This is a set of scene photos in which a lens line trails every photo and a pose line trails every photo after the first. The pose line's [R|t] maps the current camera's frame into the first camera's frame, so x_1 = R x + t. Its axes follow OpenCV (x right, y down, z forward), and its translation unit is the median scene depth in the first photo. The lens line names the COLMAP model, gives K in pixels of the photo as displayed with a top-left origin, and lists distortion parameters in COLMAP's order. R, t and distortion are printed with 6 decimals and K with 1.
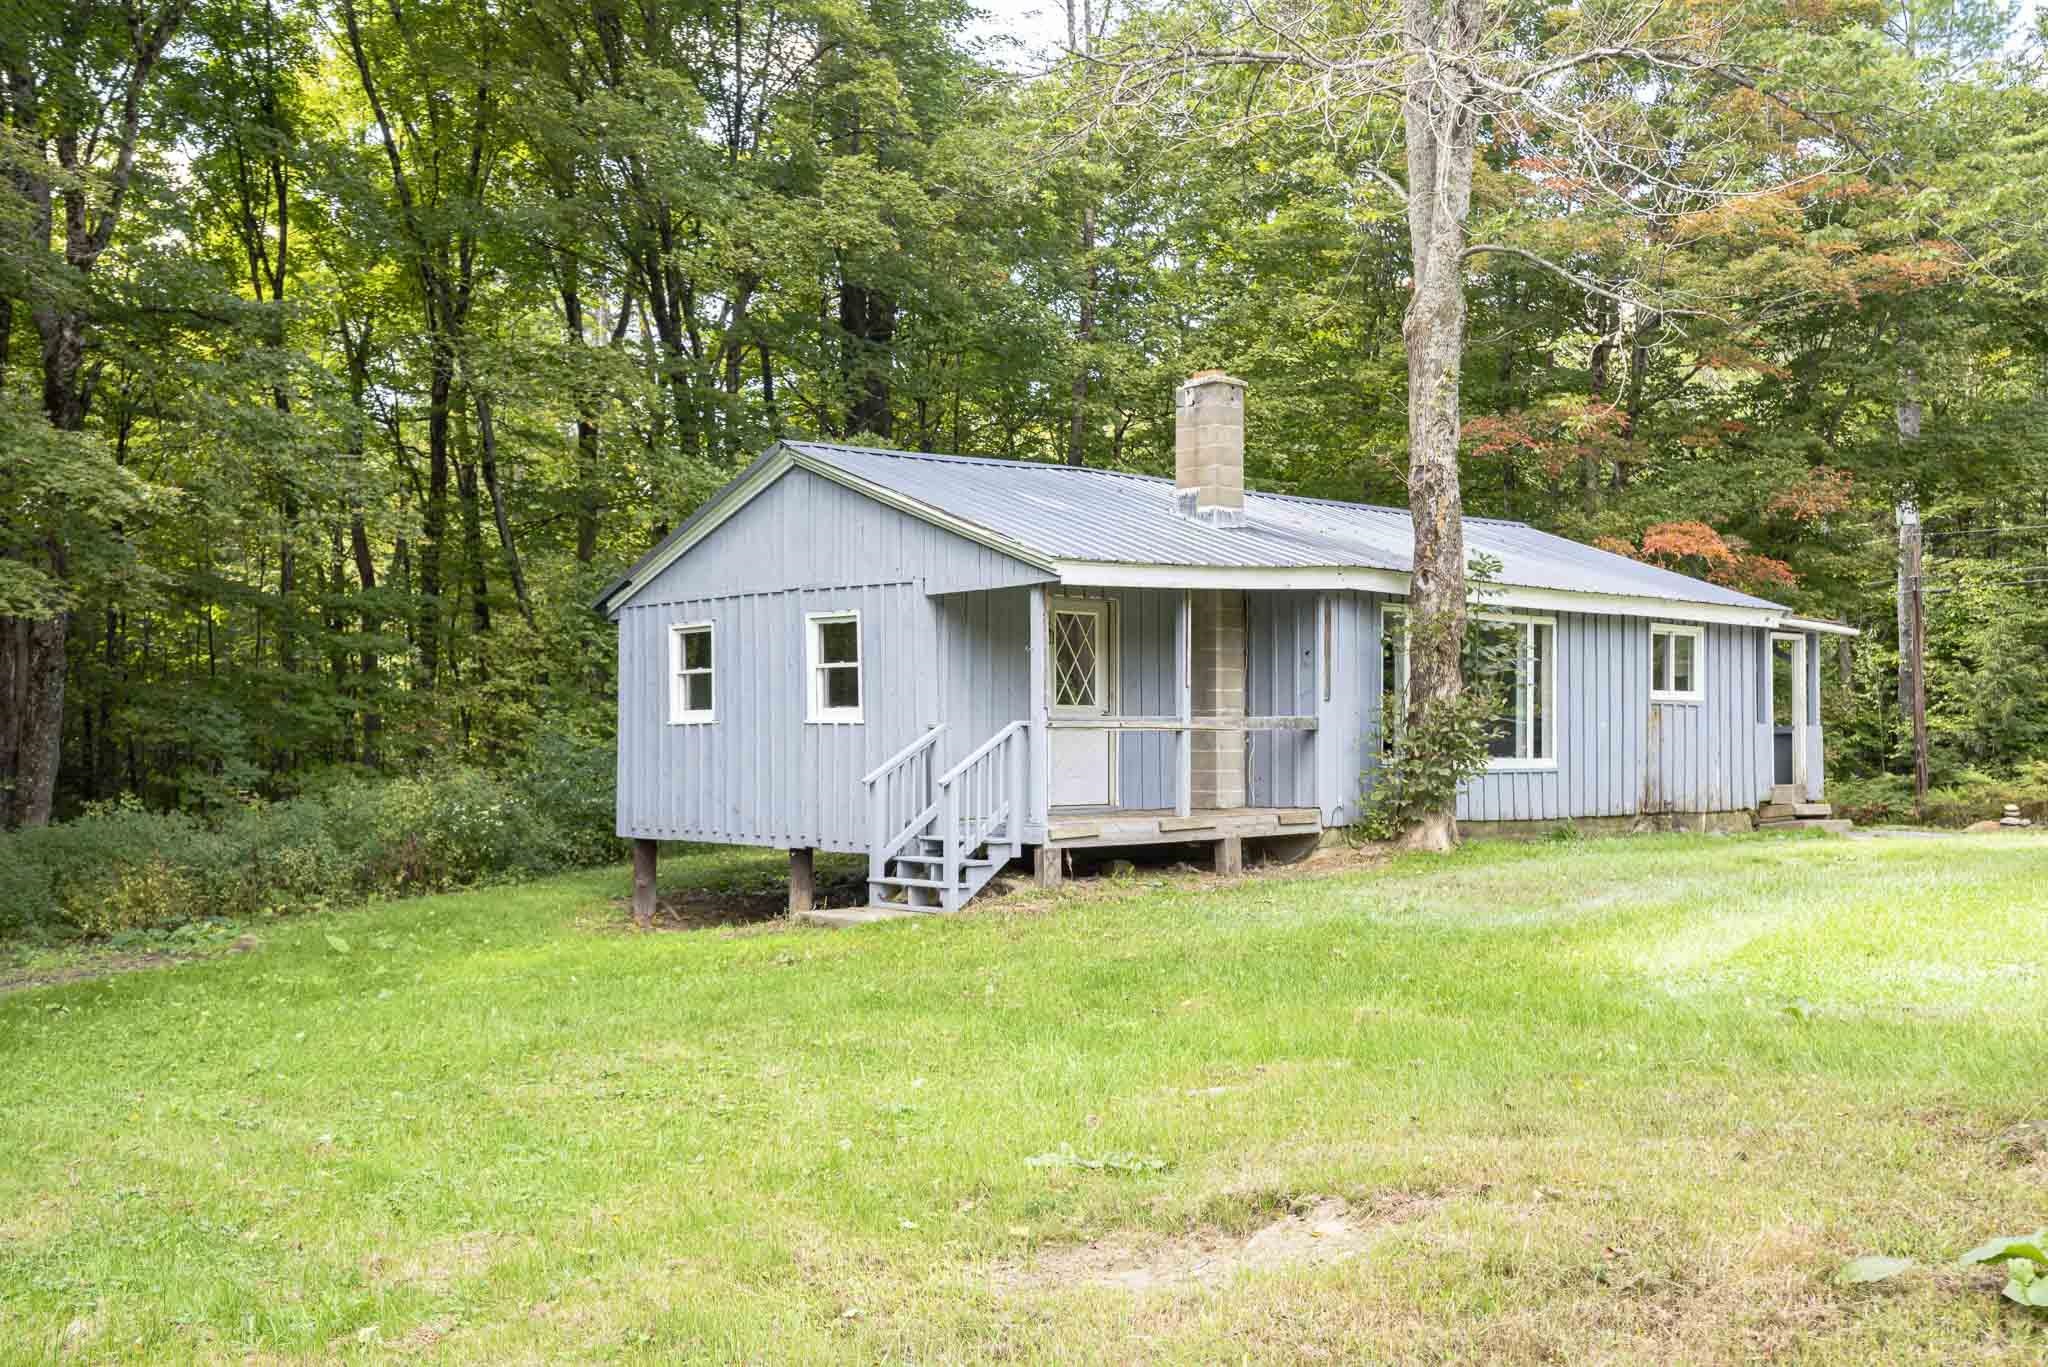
lens RADIAL K [[1966.3, 0, 1024.0], [0, 1966.3, 683.5], [0, 0, 1]] dist [-0.001435, -0.002066]
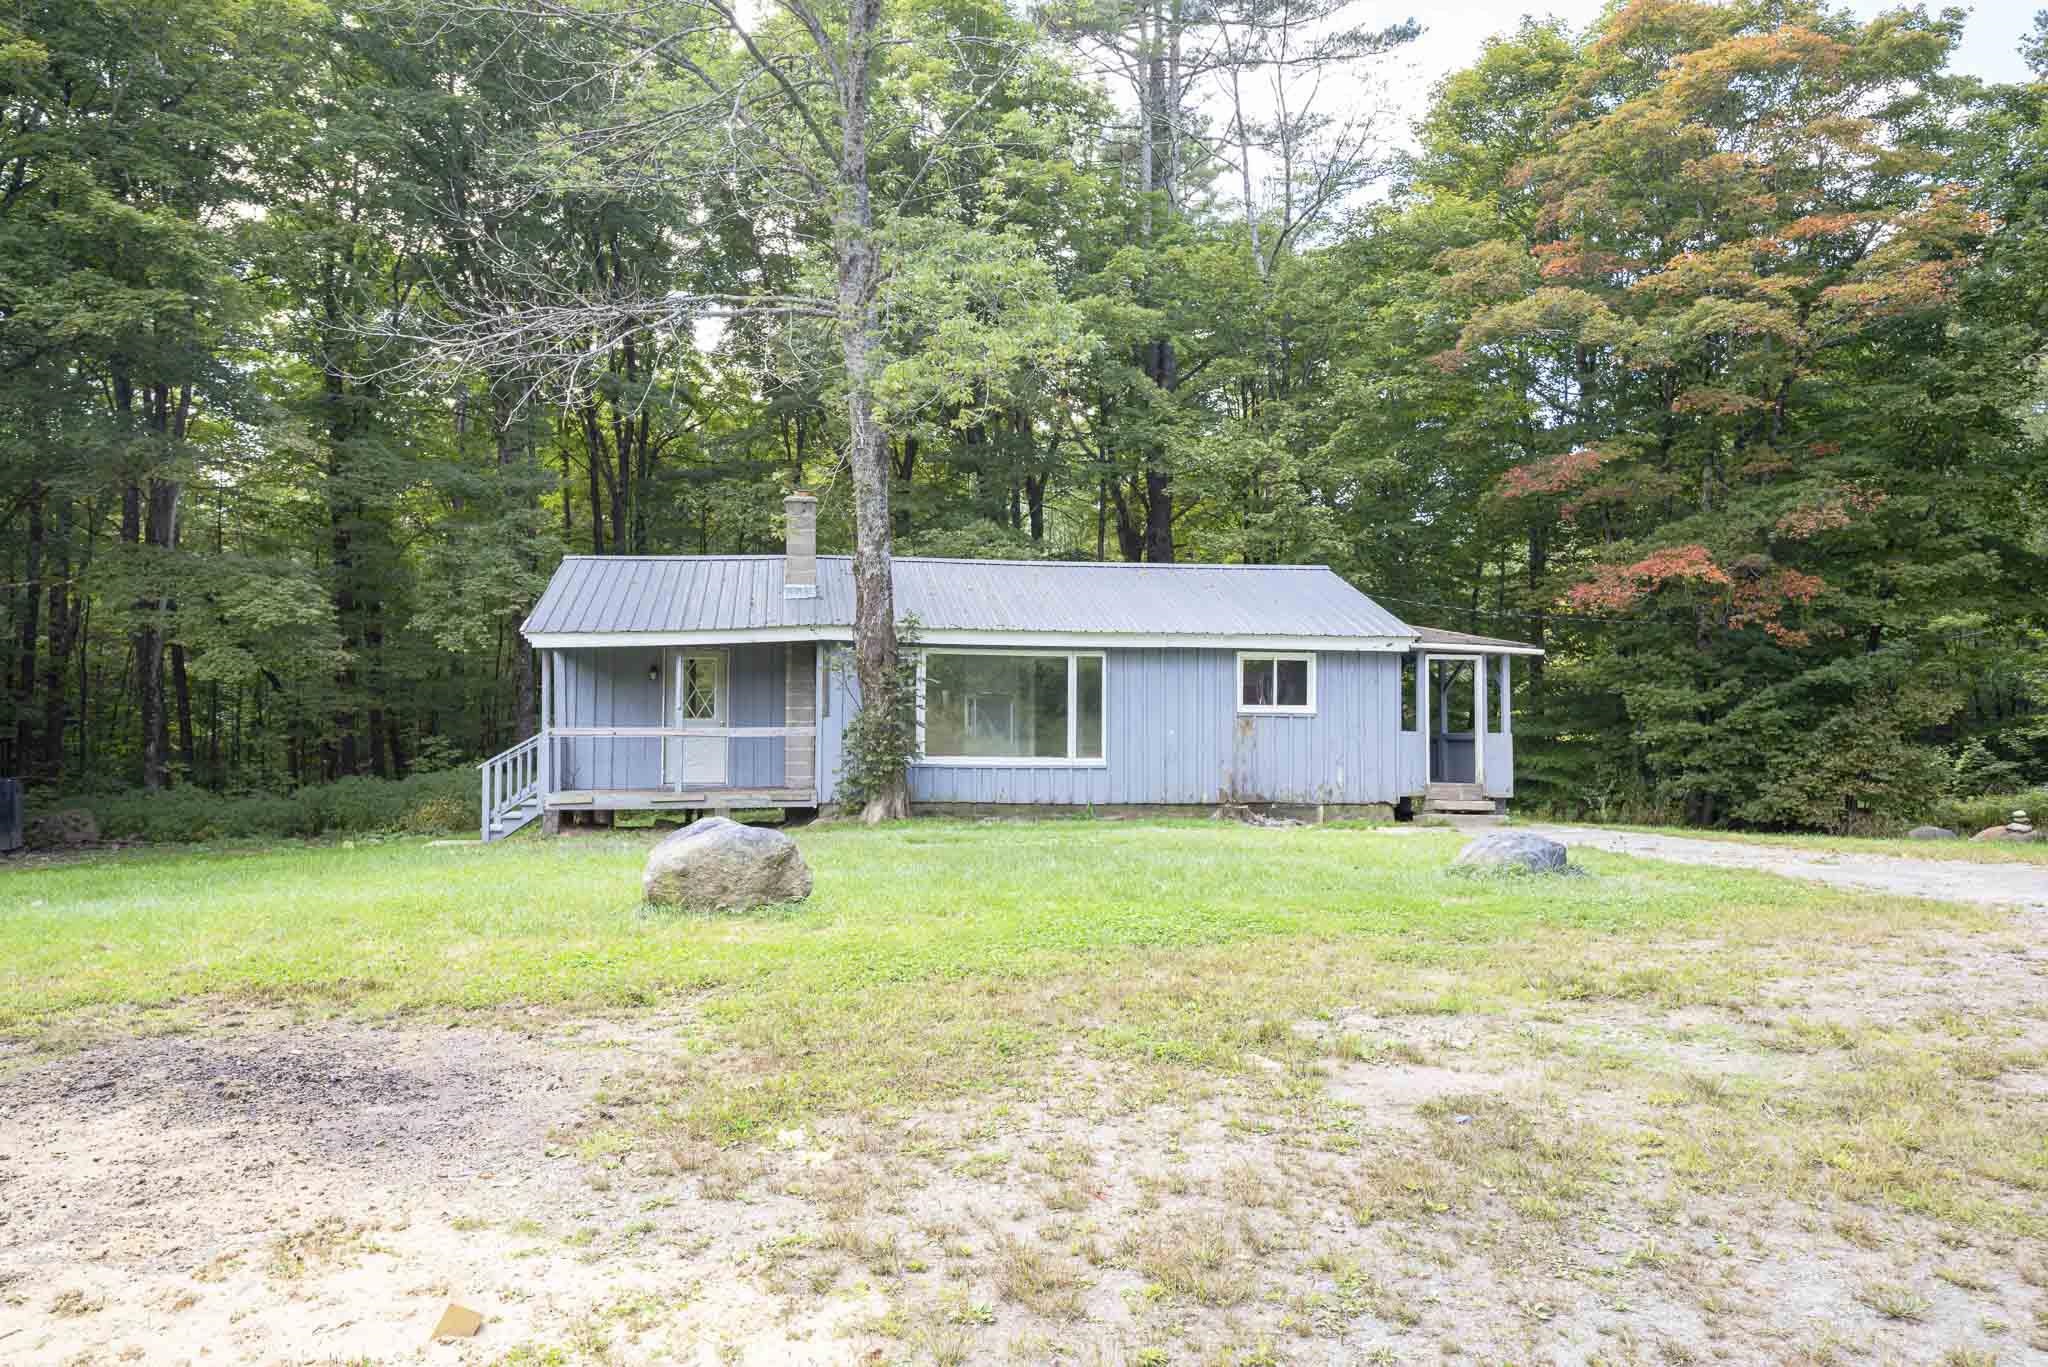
lens RADIAL K [[1446.9, 0, 1024.0], [0, 1446.9, 683.5], [0, 0, 1]] dist [0.029672, -0.000353]
pose [[0.843087, -0.006044, -0.537743, 0.807082], [0.008168, 0.999965, 0.001567, -0.015377], [0.537715, -0.005714, 0.843107, 0.164323]]
